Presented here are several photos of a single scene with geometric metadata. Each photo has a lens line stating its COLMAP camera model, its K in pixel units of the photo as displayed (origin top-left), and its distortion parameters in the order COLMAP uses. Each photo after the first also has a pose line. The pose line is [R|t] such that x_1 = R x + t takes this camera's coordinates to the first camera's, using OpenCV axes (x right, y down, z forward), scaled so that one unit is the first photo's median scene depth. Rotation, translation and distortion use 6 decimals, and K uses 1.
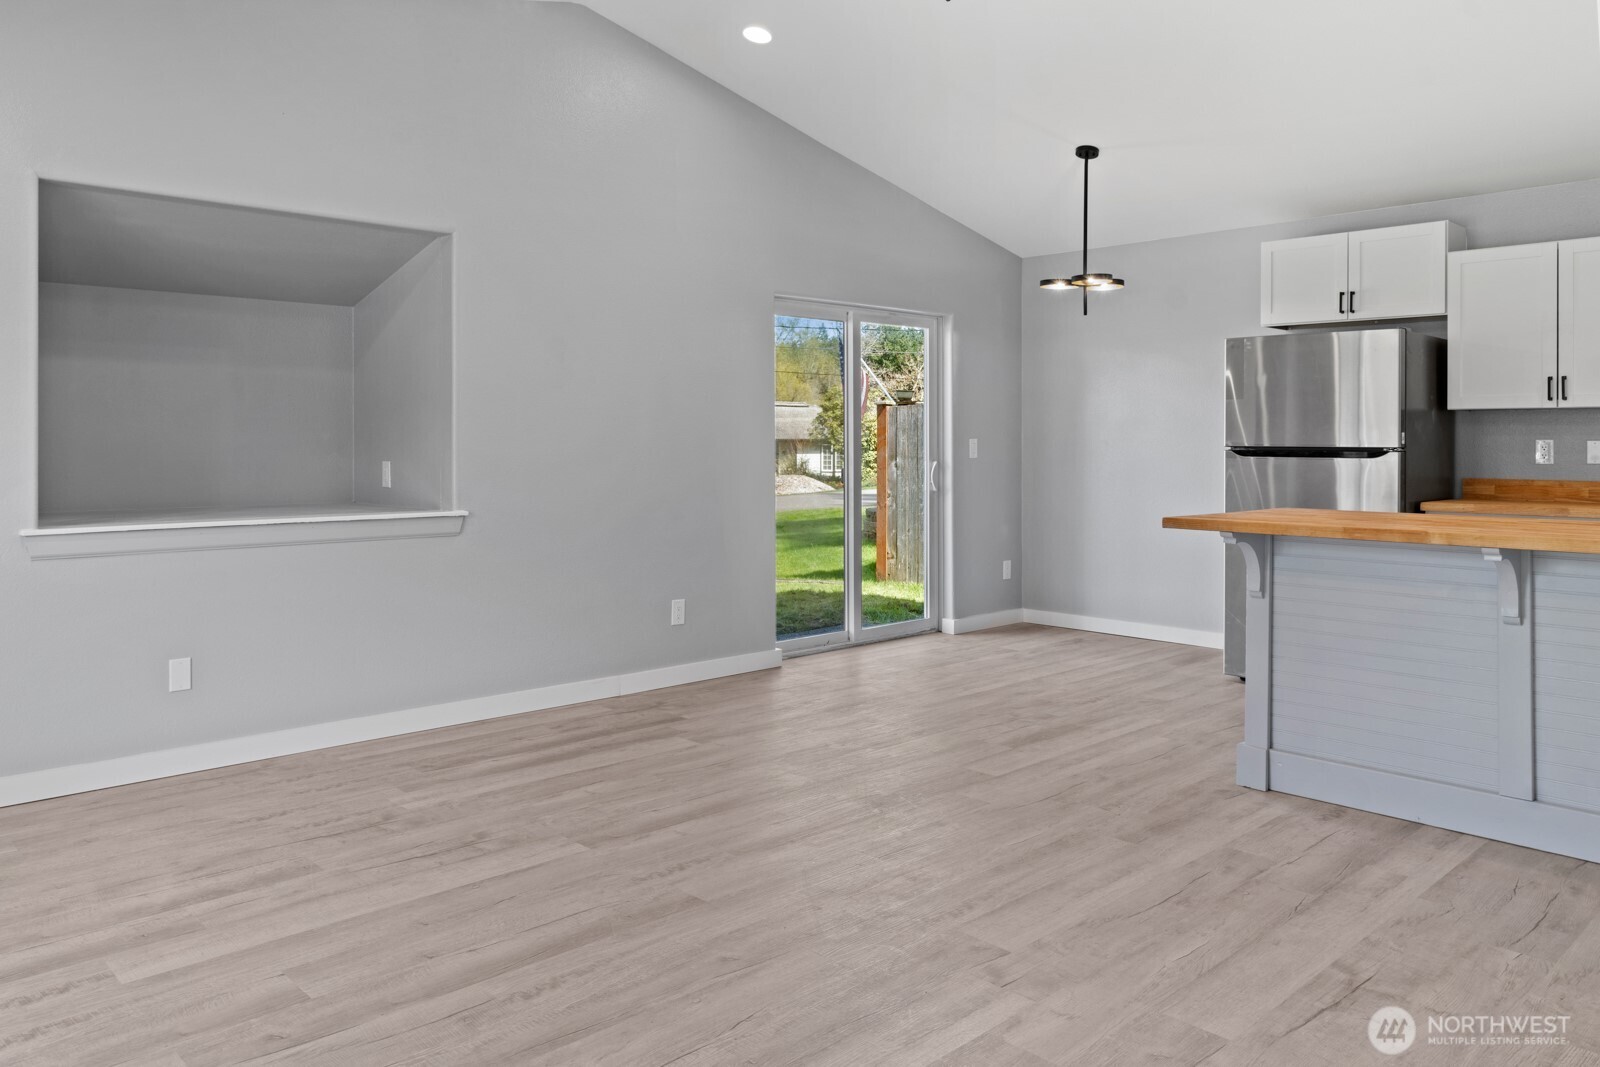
lens RADIAL K [[1147.7, 0, 800.2], [0, 1147.7, 436.1], [0, 0, 1]] dist [-0.003364, 0.000811]
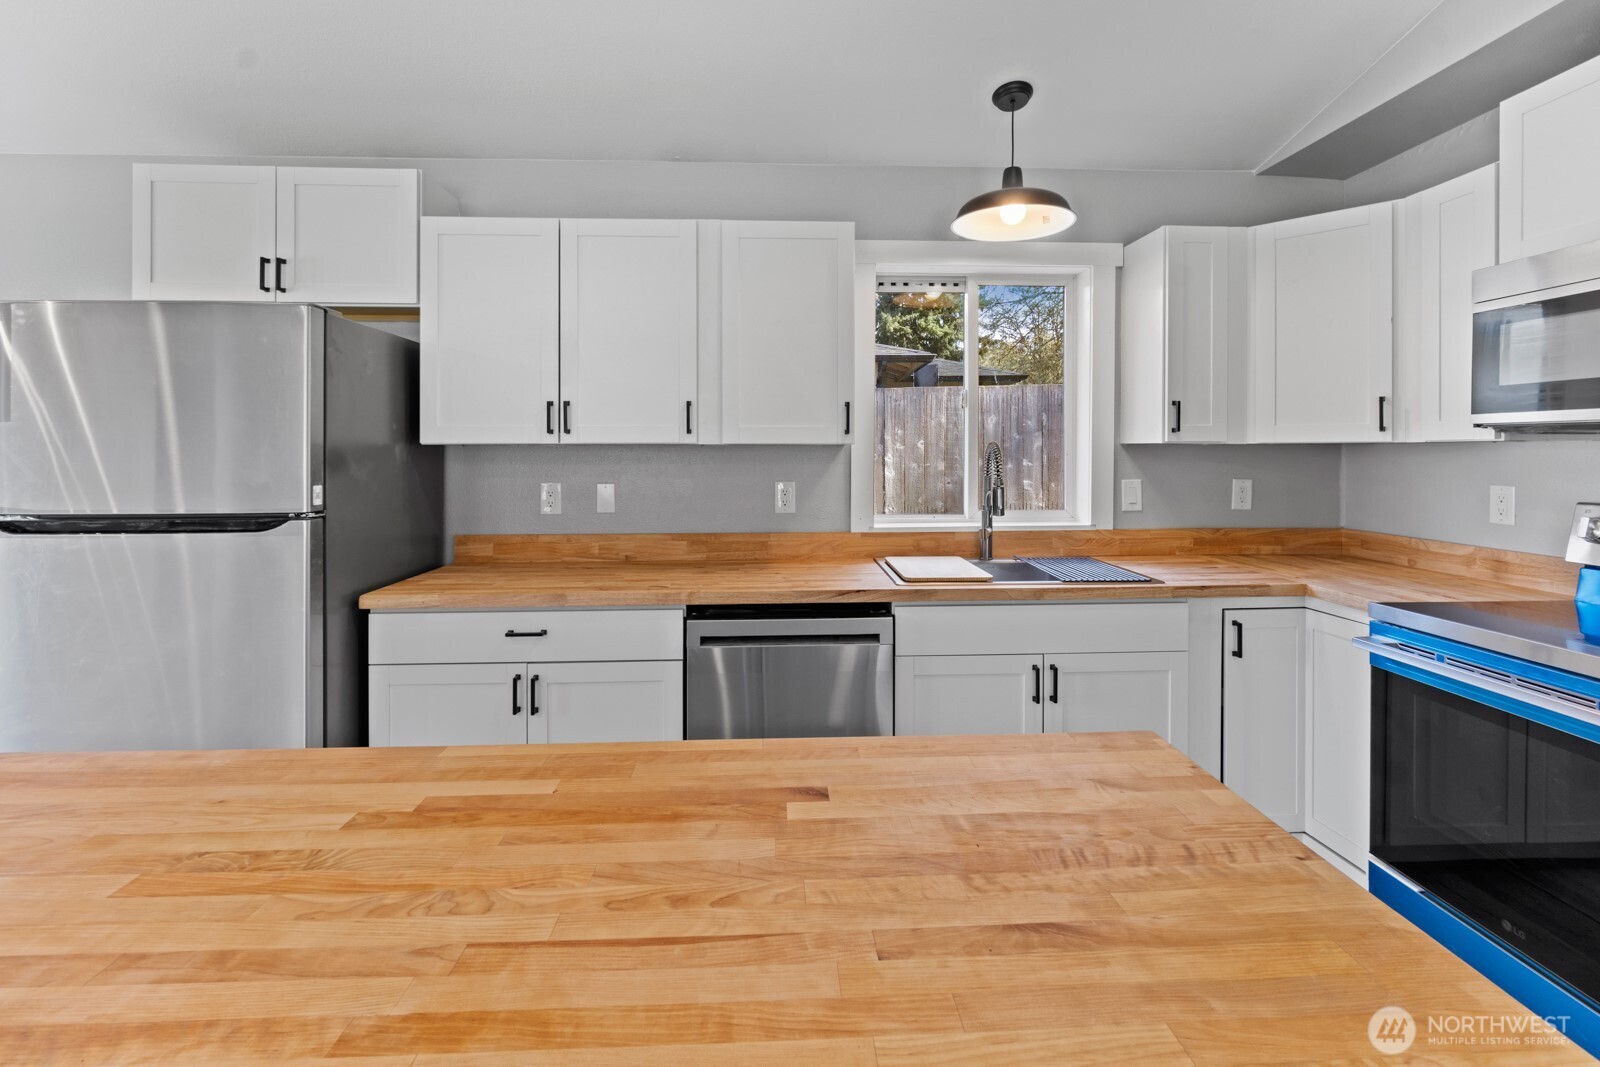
lens RADIAL K [[722.0, 0, 804.6], [0, 722.0, 457.2], [0, 0, 1]] dist [-0.003173, 0.000095]
pose [[0.657939, -0.012007, 0.752976, 0.490942], [0.000180, 0.999875, 0.015786, -0.027941], [-0.753071, -0.010250, 0.657859, 0.681518]]
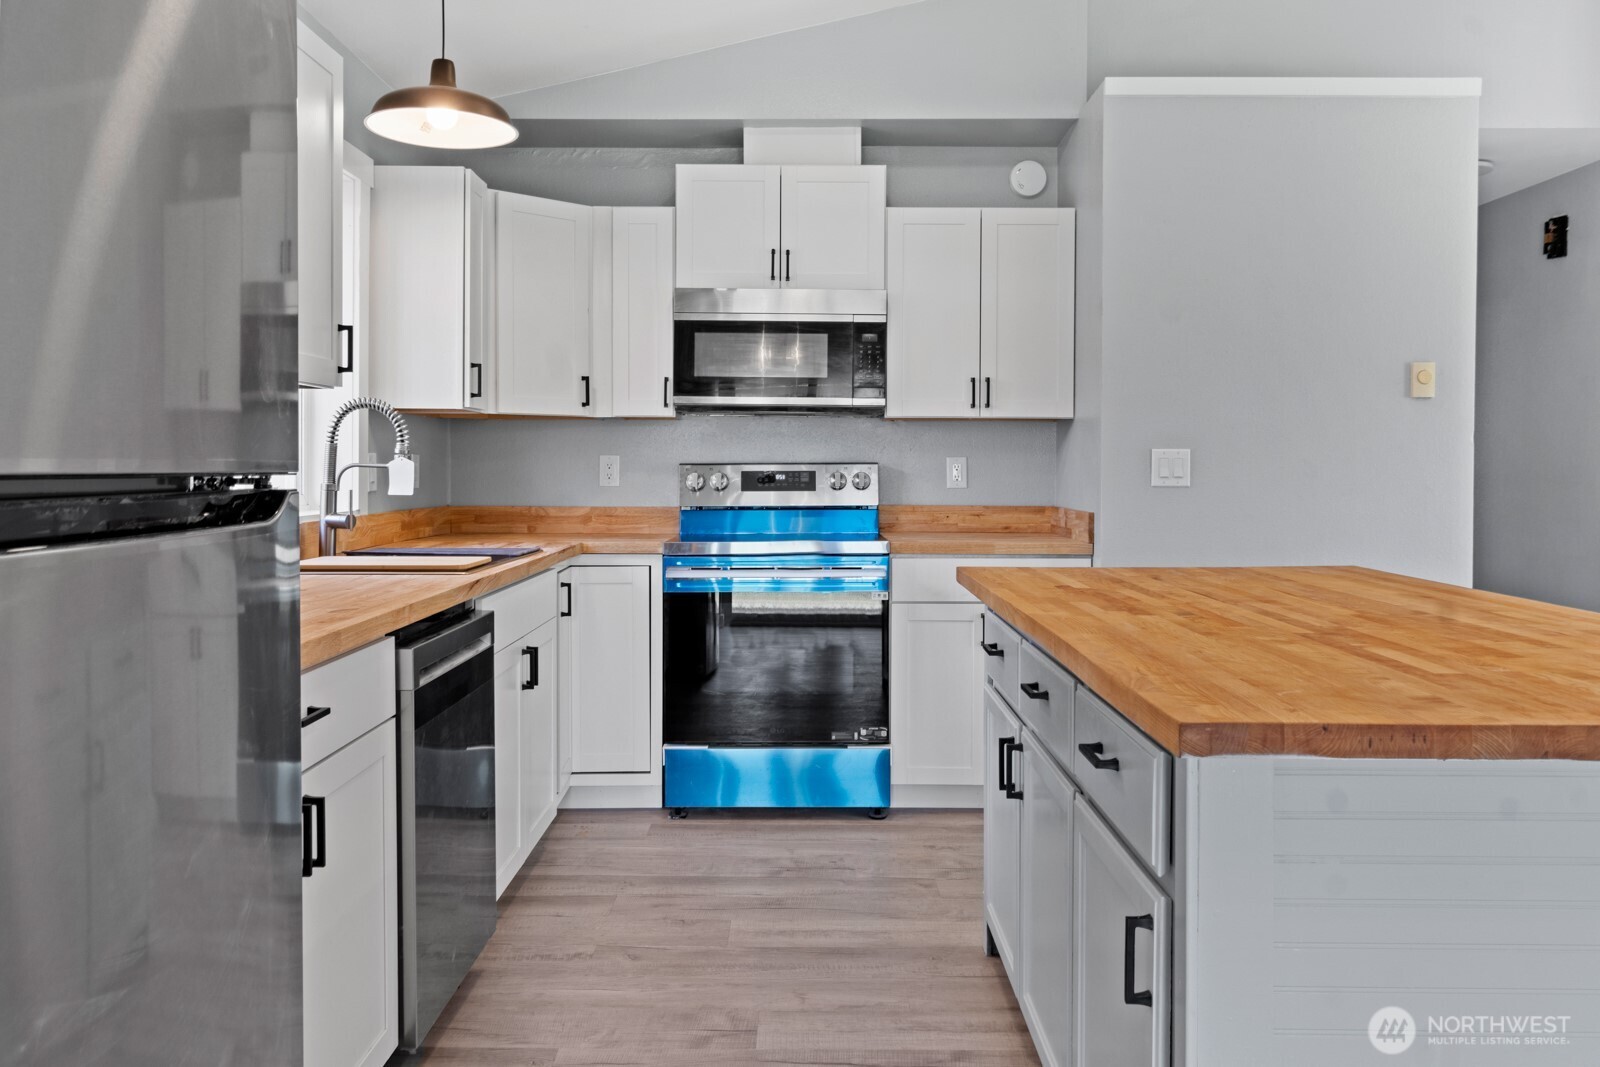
lens RADIAL K [[1232.4, 0, 793.6], [0, 1232.4, 490.2], [0, 0, 1]] dist [0.018405, 0.017832]
pose [[-0.718748, -0.019575, 0.694995, 0.326473], [-0.009561, 0.999787, 0.018272, 0.010120], [-0.695205, 0.006489, -0.718782, 1.317728]]
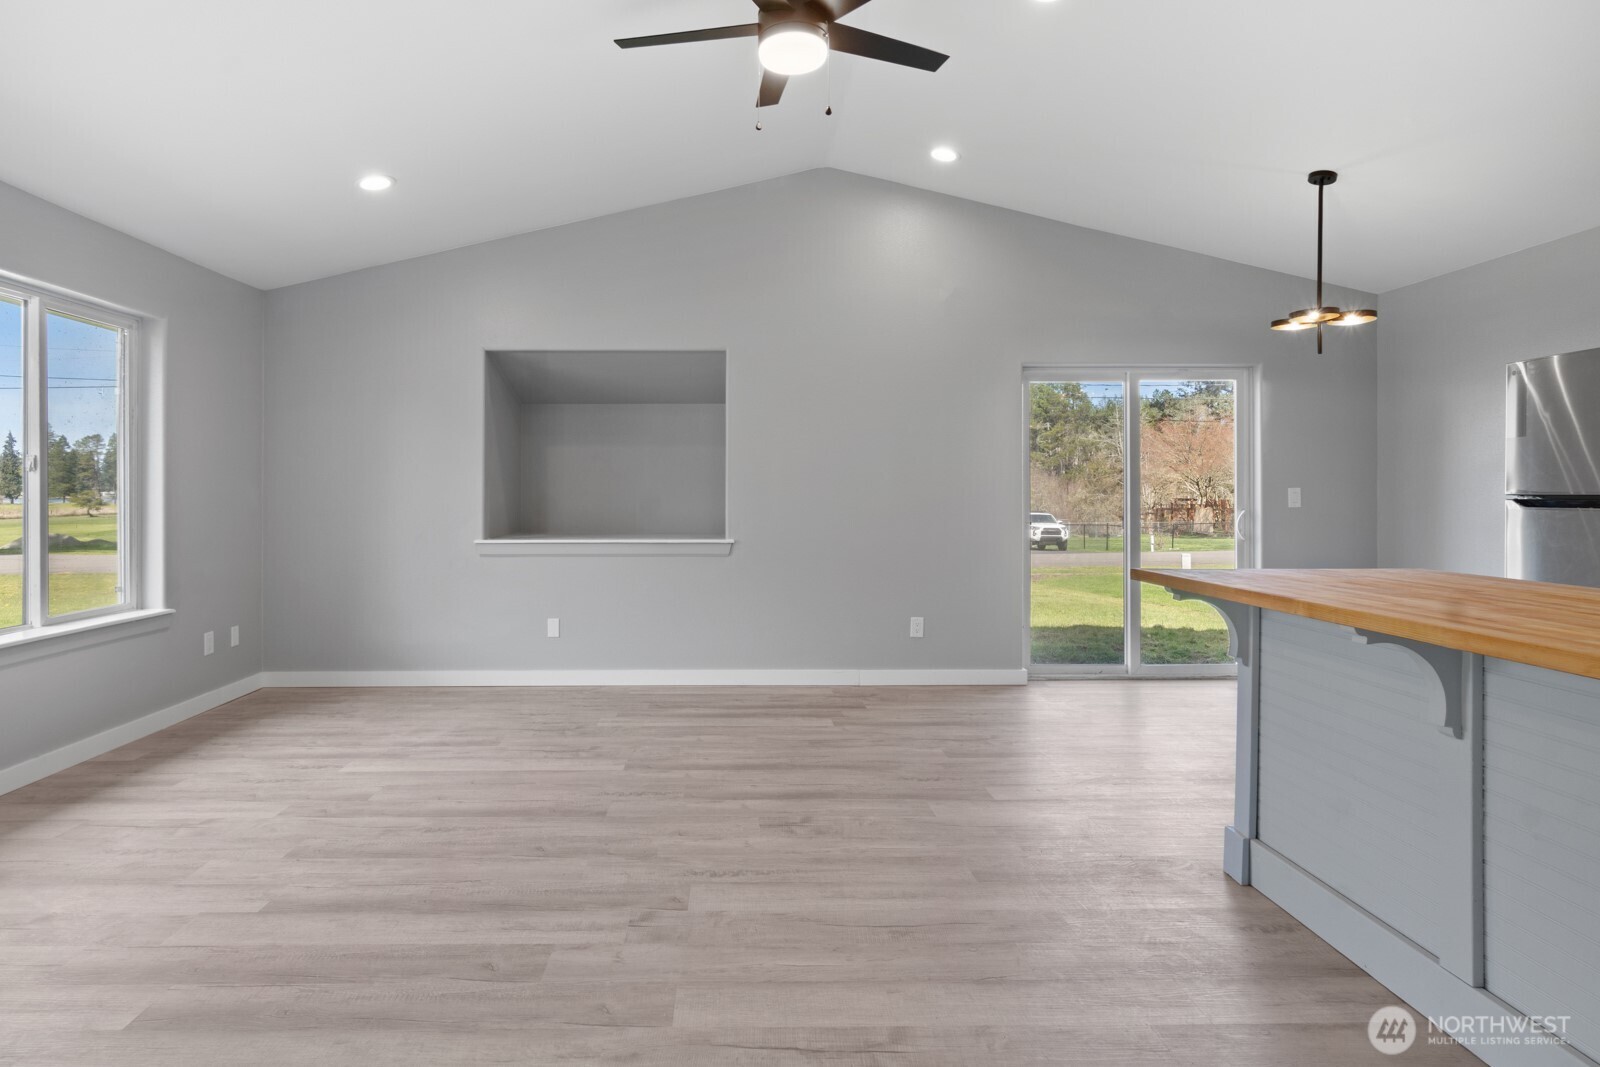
lens RADIAL K [[871.9, 0, 743.4], [0, 871.9, 492.1], [0, 0, 1]] dist [0.001499, -0.001194]
pose [[0.730197, -0.002597, -0.683231, 0.523615], [0.005336, 0.999984, 0.001902, 0.003303], [0.683215, -0.005035, 0.730199, 0.223846]]
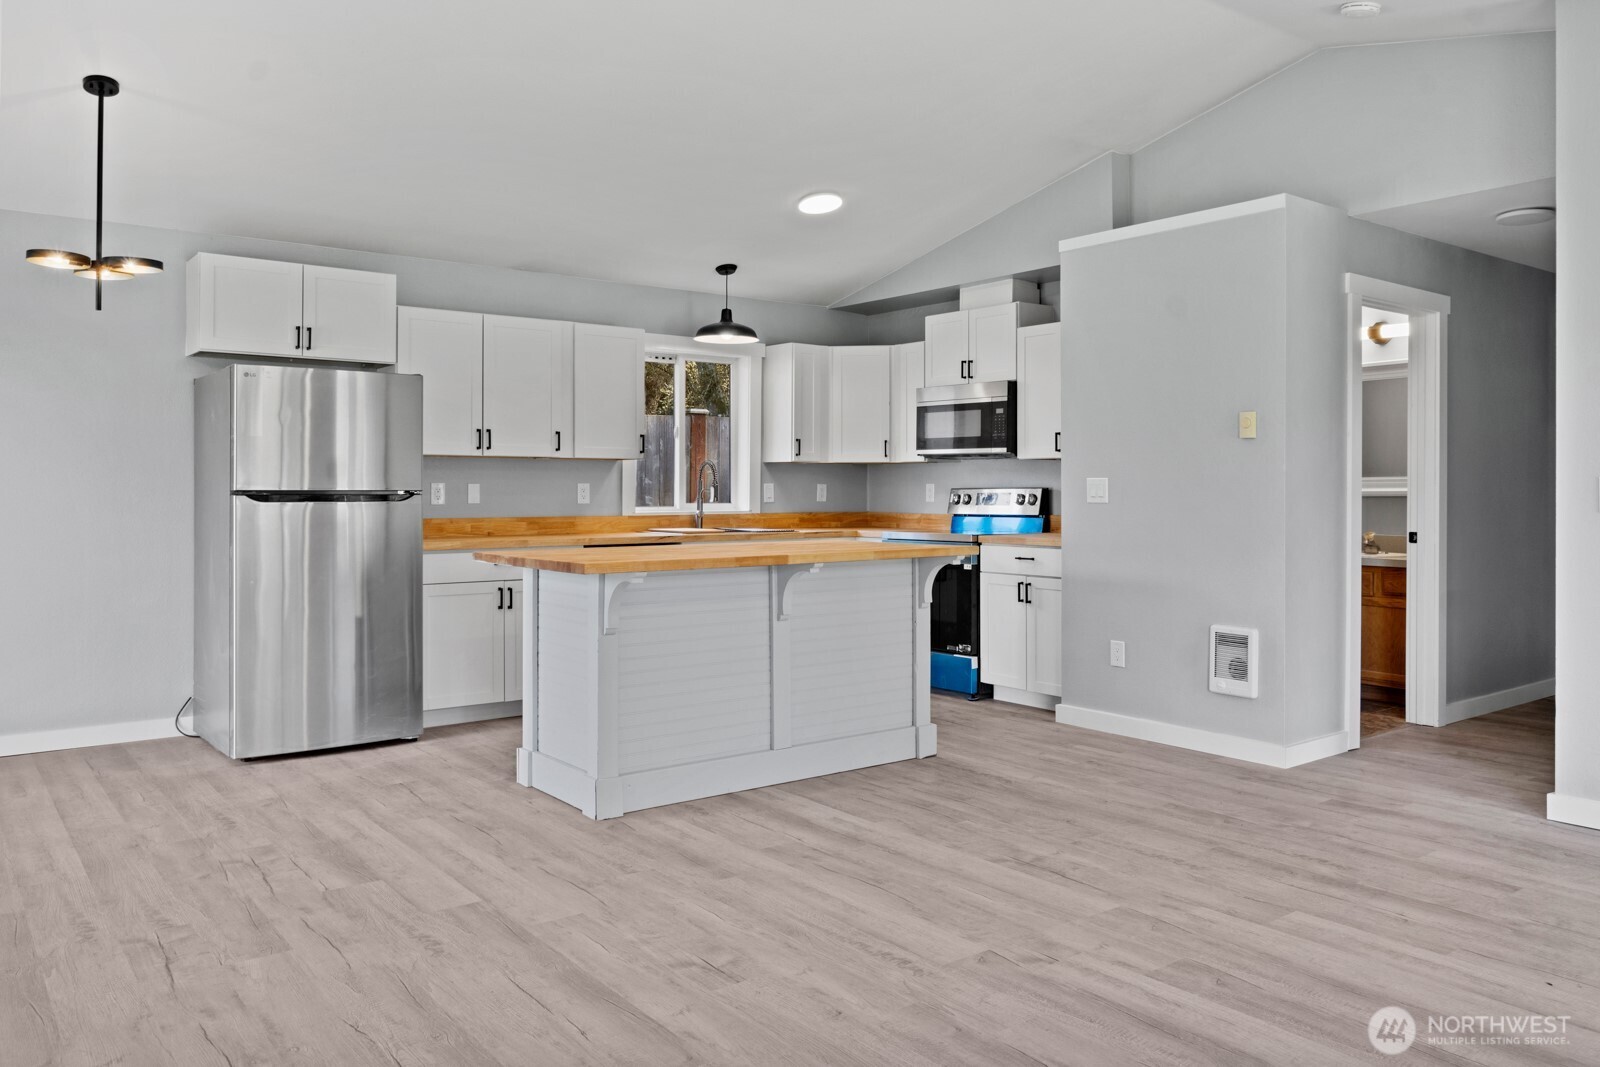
lens RADIAL K [[1169.7, 0, 795.3], [0, 1169.7, 489.8], [0, 0, 1]] dist [-0.006957, 0.003064]
pose [[0.114136, -0.004957, 0.993453, -0.579930], [-0.005587, 0.999969, 0.005631, 0.001326], [-0.993449, -0.006194, 0.114104, 0.644986]]
